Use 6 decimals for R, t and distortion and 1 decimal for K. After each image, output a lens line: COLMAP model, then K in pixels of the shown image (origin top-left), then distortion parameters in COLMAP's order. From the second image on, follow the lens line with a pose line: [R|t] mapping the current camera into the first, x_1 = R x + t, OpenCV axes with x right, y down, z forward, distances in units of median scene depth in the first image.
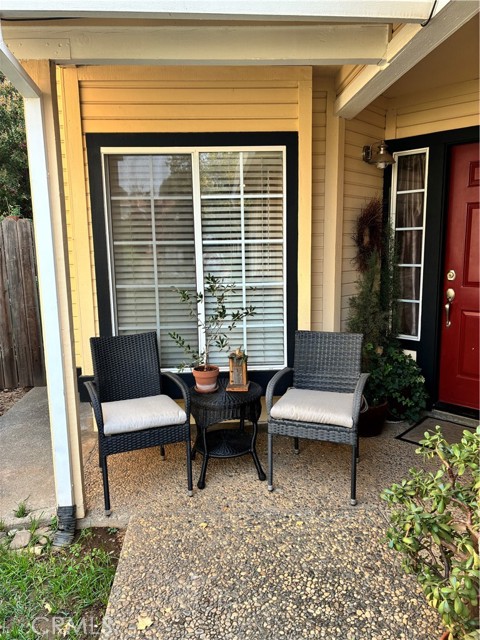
lens RADIAL K [[487.3, 0, 238.5], [0, 487.3, 315.8], [0, 0, 1]] dist [0.023062, -0.009176]
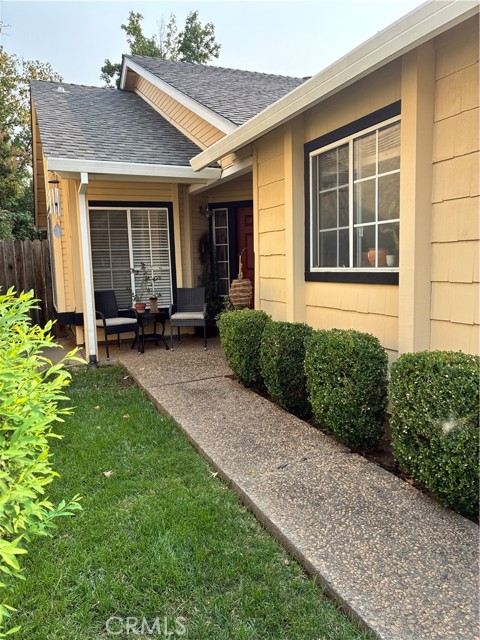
lens RADIAL K [[487.3, 0, 240.6], [0, 487.3, 320.8], [0, 0, 1]] dist [0.023062, -0.009176]
pose [[0.938891, -0.050543, 0.340482, -0.359011], [0.063261, 0.997649, -0.026347, 0.244244], [-0.338350, 0.046276, 0.939882, -1.150898]]
